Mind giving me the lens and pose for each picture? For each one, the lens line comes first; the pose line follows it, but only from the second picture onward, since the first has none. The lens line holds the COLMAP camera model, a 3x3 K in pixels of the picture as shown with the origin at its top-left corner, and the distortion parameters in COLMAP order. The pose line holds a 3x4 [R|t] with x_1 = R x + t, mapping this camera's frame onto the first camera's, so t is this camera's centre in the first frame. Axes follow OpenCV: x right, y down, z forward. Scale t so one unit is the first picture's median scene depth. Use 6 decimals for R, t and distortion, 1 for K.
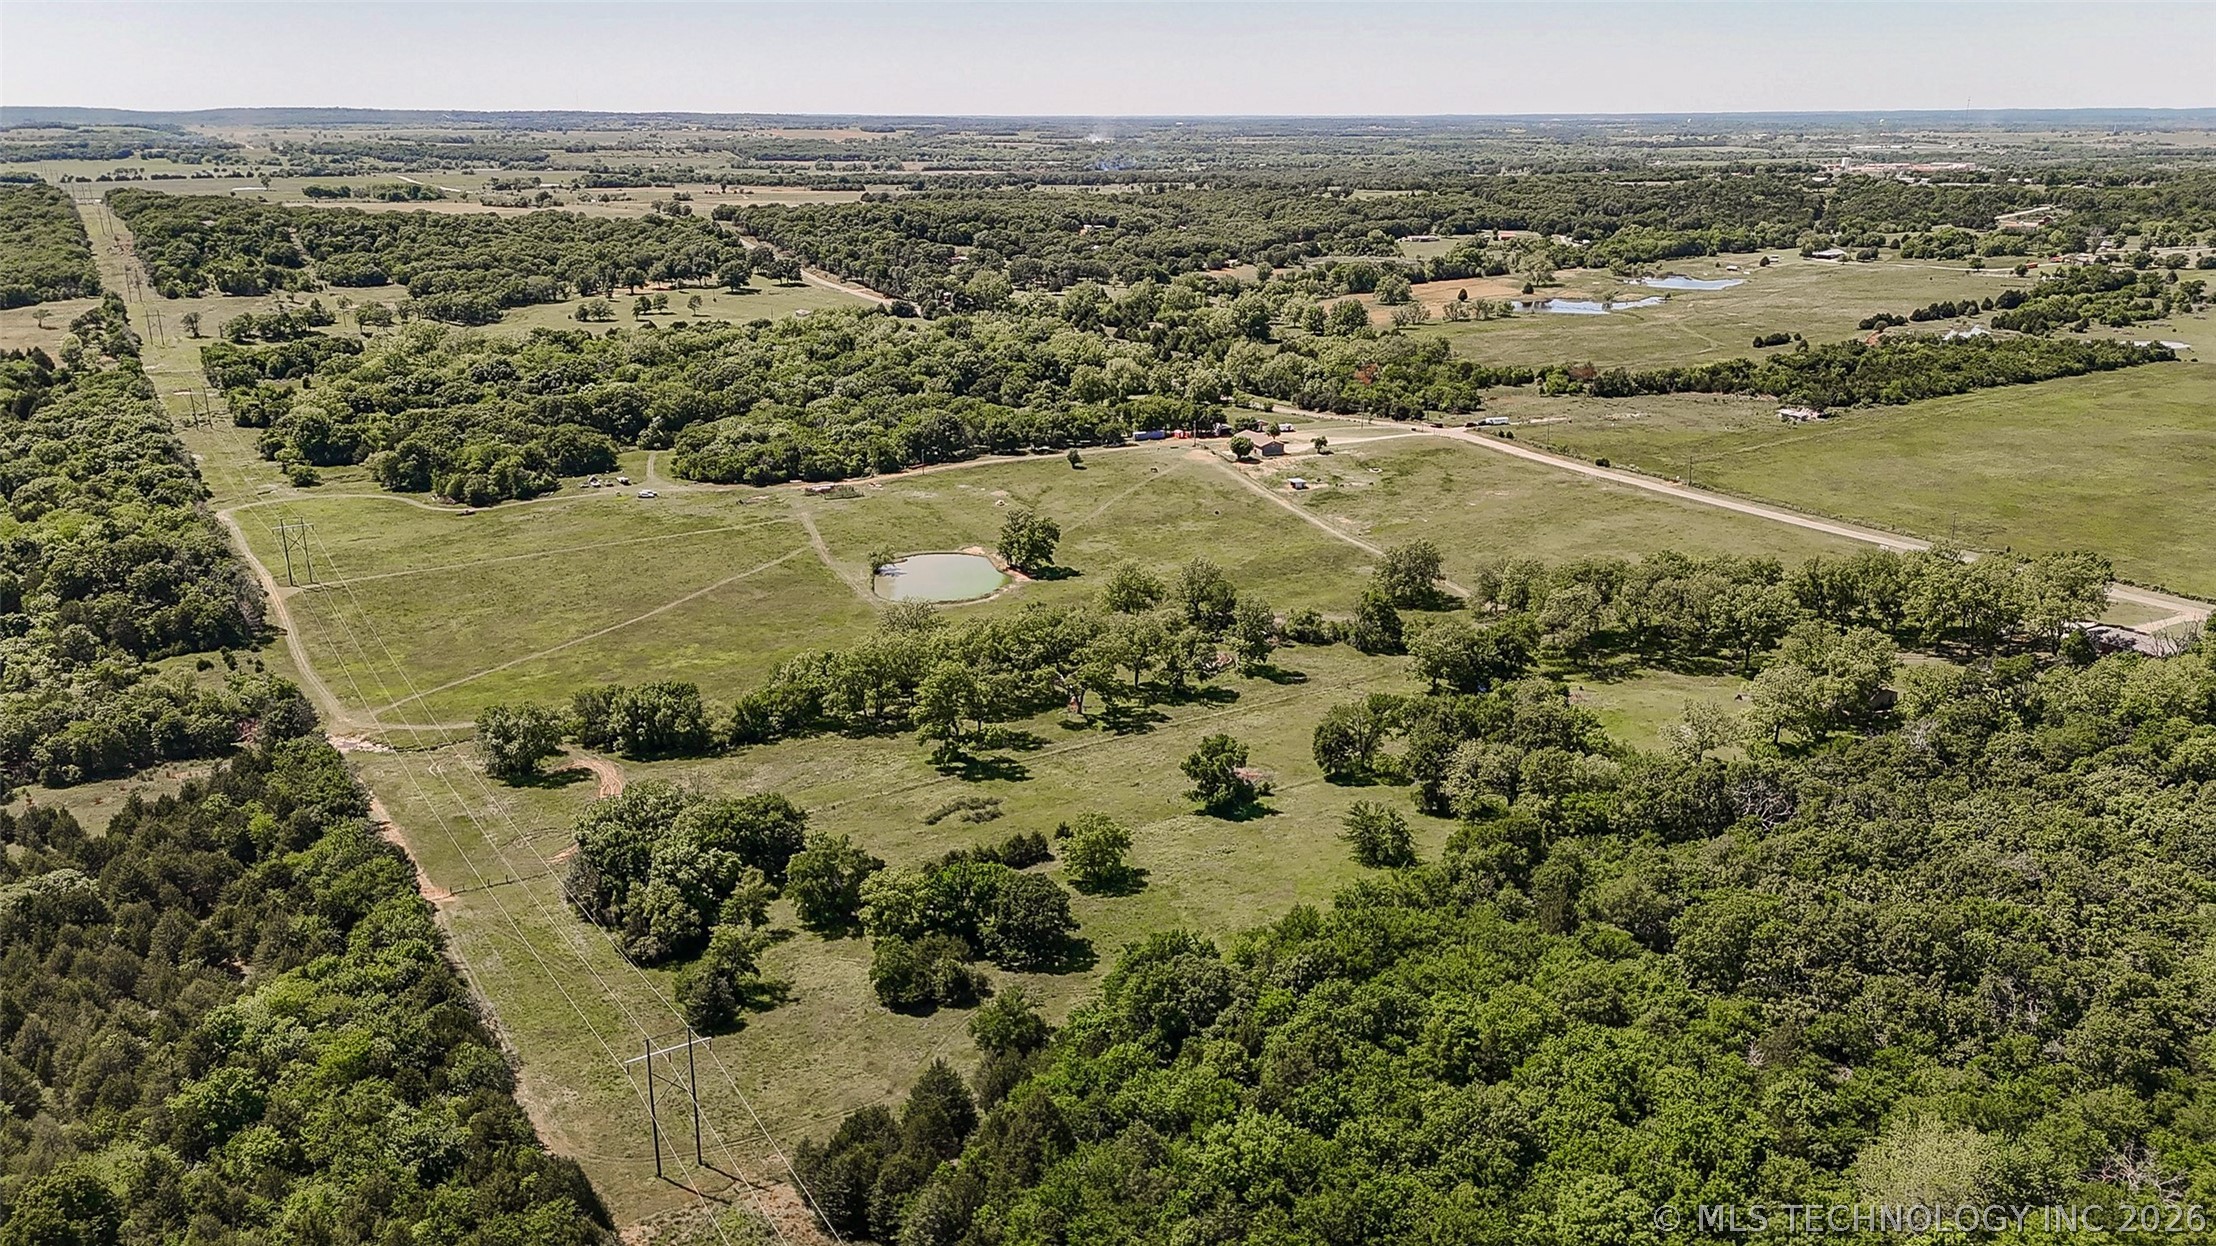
lens RADIAL K [[1612.7, 0, 1122.5], [0, 1612.7, 621.5], [0, 0, 1]] dist [0.069663, -0.058375]
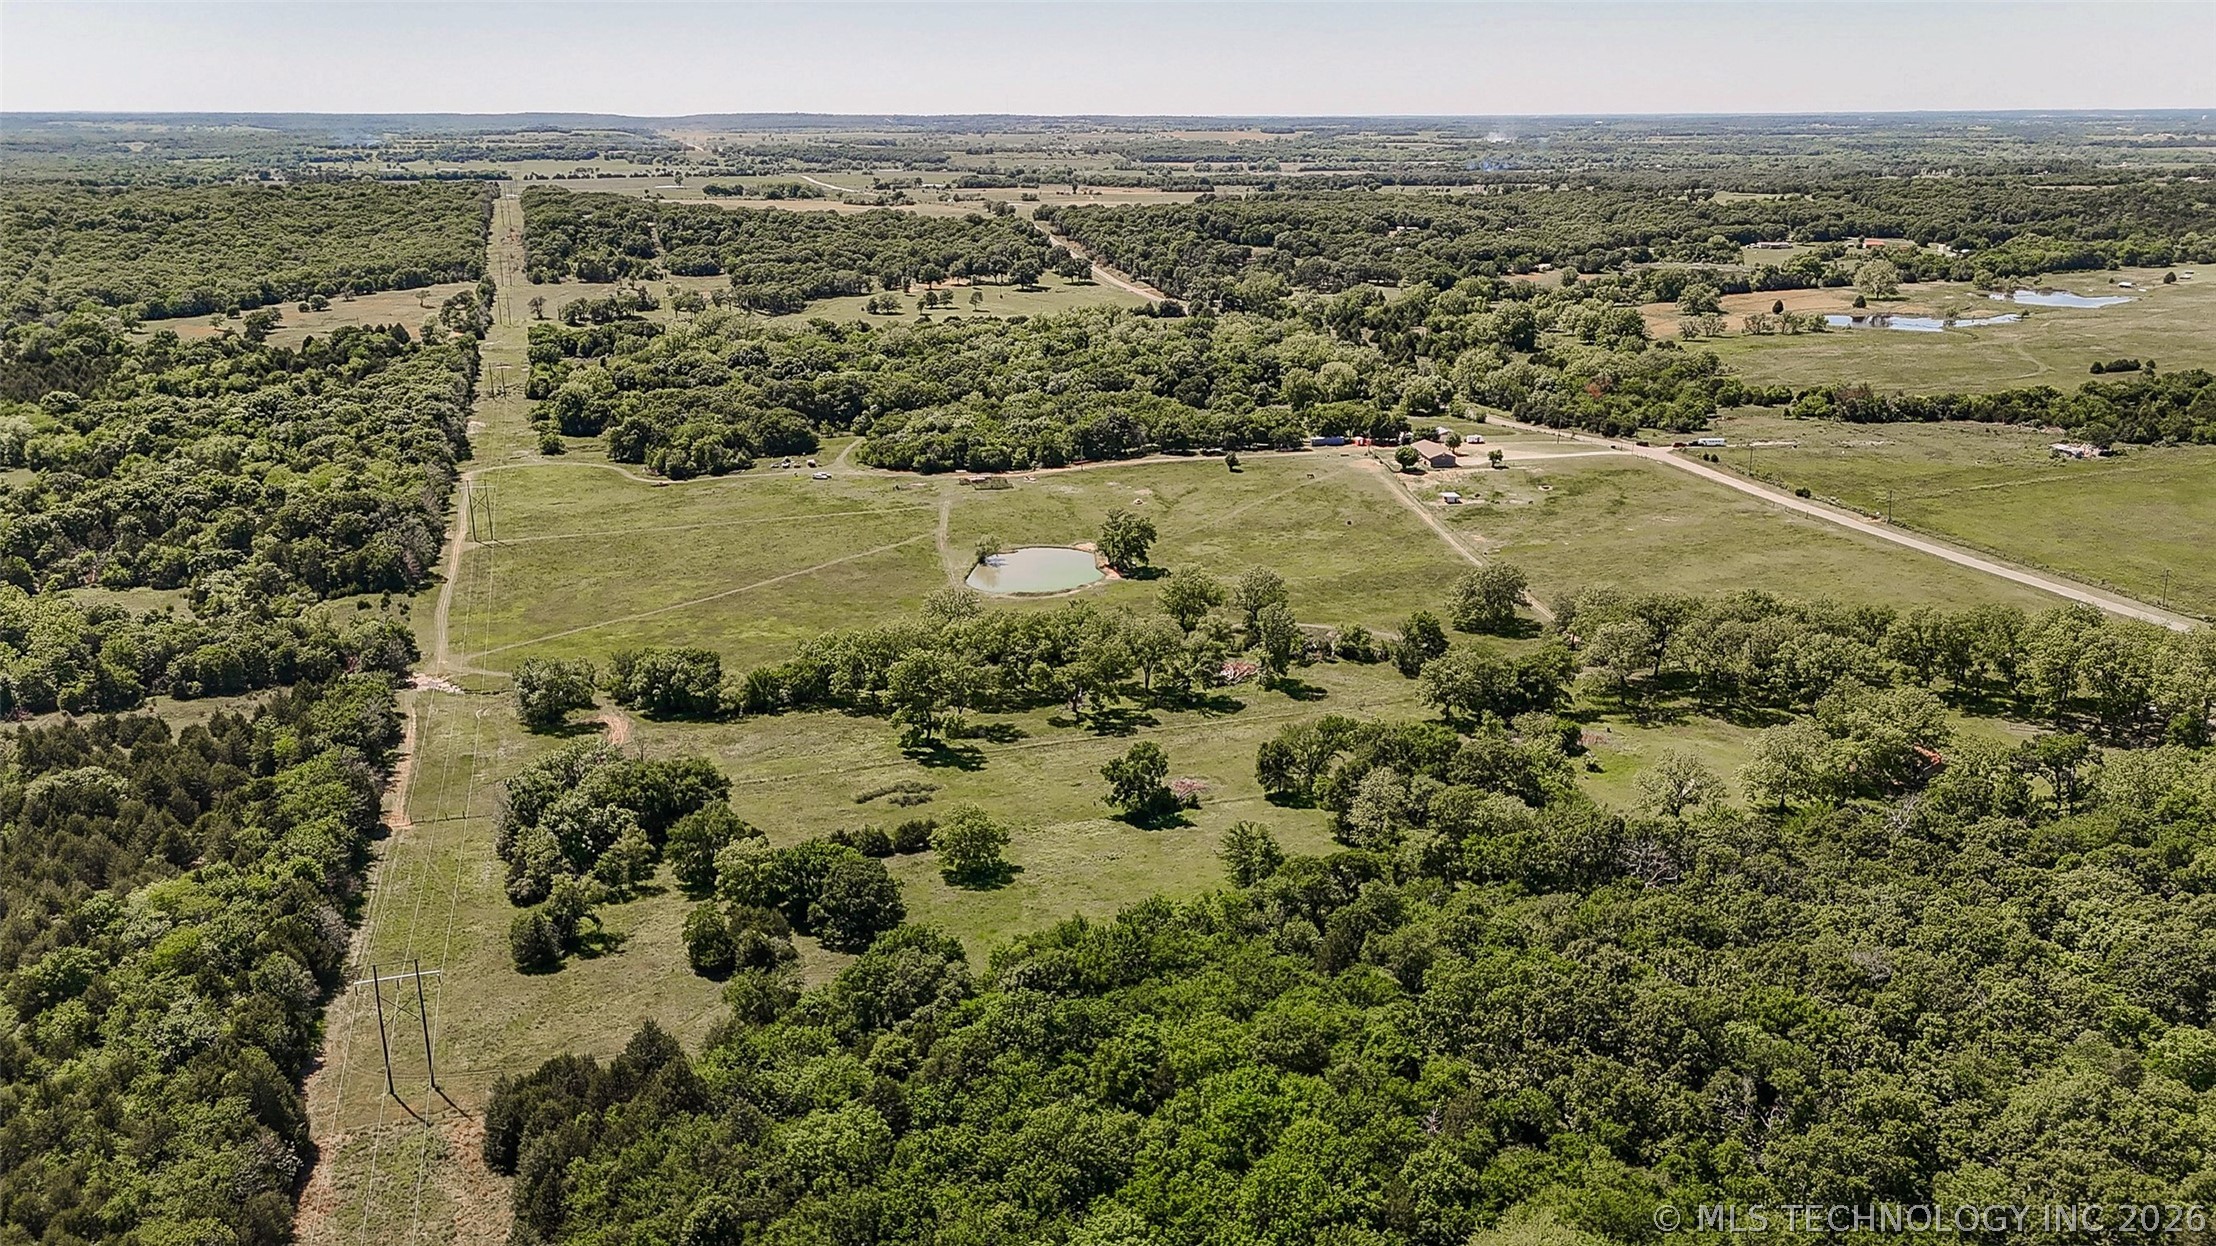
lens RADIAL K [[1612.7, 0, 1122.5], [0, 1612.7, 621.5], [0, 0, 1]] dist [0.069663, -0.058375]
pose [[0.970532, 0.070580, -0.230404, 0.125340], [-0.070688, 0.997468, 0.007794, -0.004783], [0.230371, 0.008723, 0.973064, 0.014394]]
